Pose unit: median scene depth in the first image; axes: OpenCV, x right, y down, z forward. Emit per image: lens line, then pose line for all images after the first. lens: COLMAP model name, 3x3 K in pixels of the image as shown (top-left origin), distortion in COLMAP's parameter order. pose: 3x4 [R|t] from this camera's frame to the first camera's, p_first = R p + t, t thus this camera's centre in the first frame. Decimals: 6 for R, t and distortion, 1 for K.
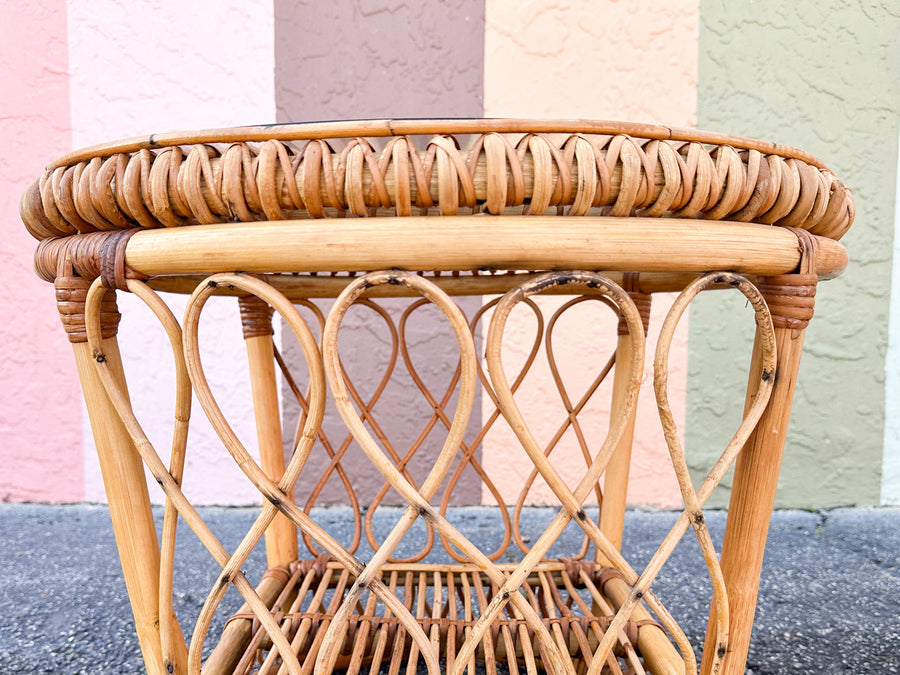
lens RADIAL K [[860.5, 0, 441.3], [0, 860.5, 428.8], [0, 0, 1]] dist [0.144877, -0.321644]
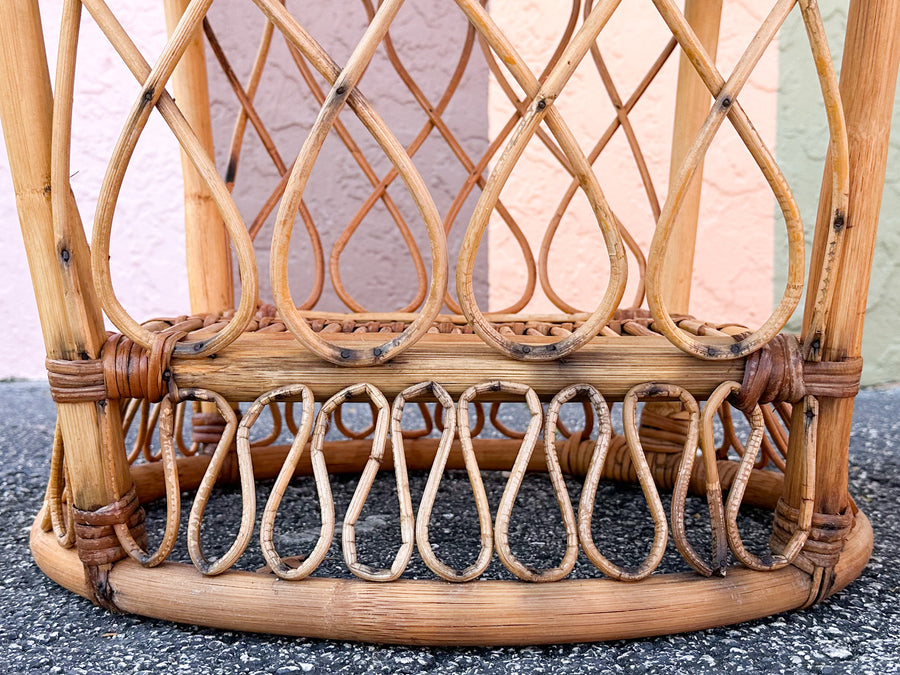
lens RADIAL K [[1231.3, 0, 448.6], [0, 1231.3, 325.7], [0, 0, 1]] dist [0.176511, -0.436900]
pose [[0.999773, 0.003170, 0.021066, -0.011951], [-0.001446, 0.996681, -0.081392, 0.234638], [-0.021254, 0.081343, 0.996460, -0.004944]]
